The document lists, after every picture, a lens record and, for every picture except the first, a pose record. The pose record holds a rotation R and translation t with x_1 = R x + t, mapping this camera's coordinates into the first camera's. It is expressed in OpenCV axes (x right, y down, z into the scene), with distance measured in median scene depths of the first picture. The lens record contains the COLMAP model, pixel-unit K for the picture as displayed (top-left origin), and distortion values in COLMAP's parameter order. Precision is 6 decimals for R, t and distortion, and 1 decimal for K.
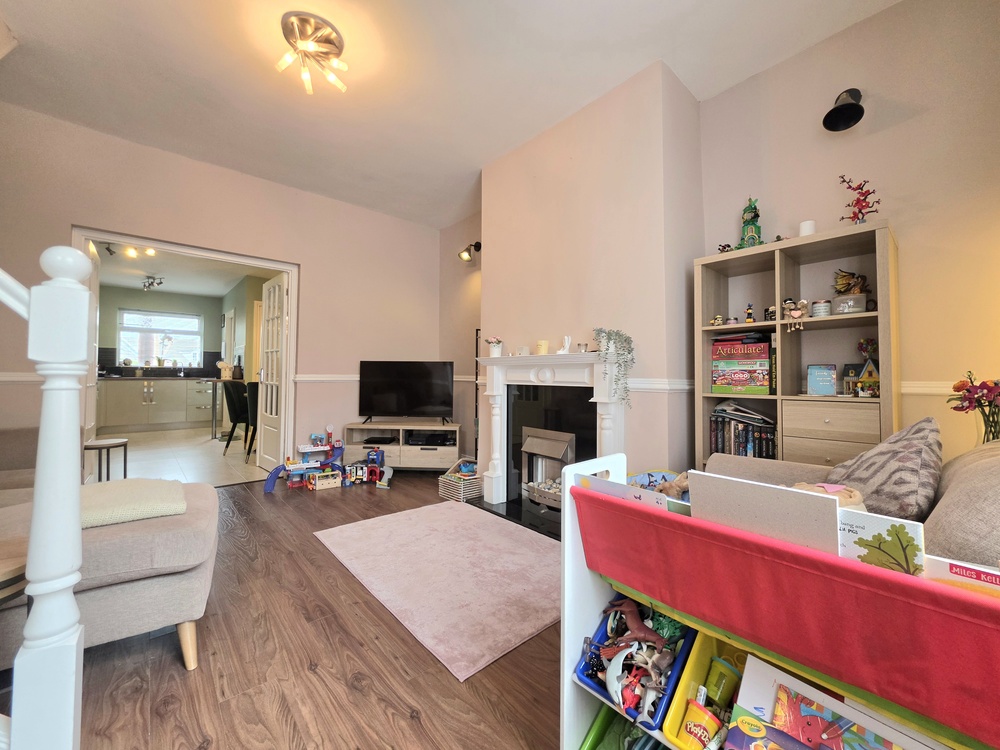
lens RADIAL K [[399.5, 0, 499.4], [0, 399.5, 368.3], [0, 0, 1]] dist [-0.000038, 0.000022]
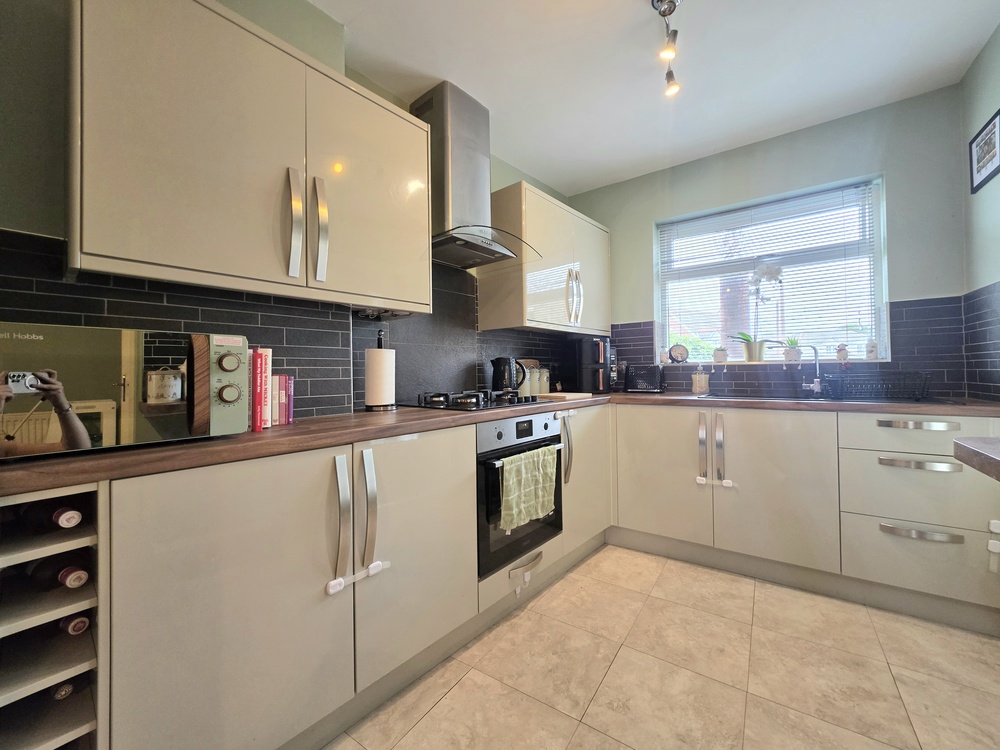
lens RADIAL K [[399.5, 0, 501.4], [0, 399.5, 371.4], [0, 0, 1]] dist [-0.000038, 0.000022]
pose [[0.238435, -0.017984, -0.970992, -1.038671], [0.032155, 0.999427, -0.010614, 0.000585], [0.970626, -0.028692, 0.238876, 1.298527]]
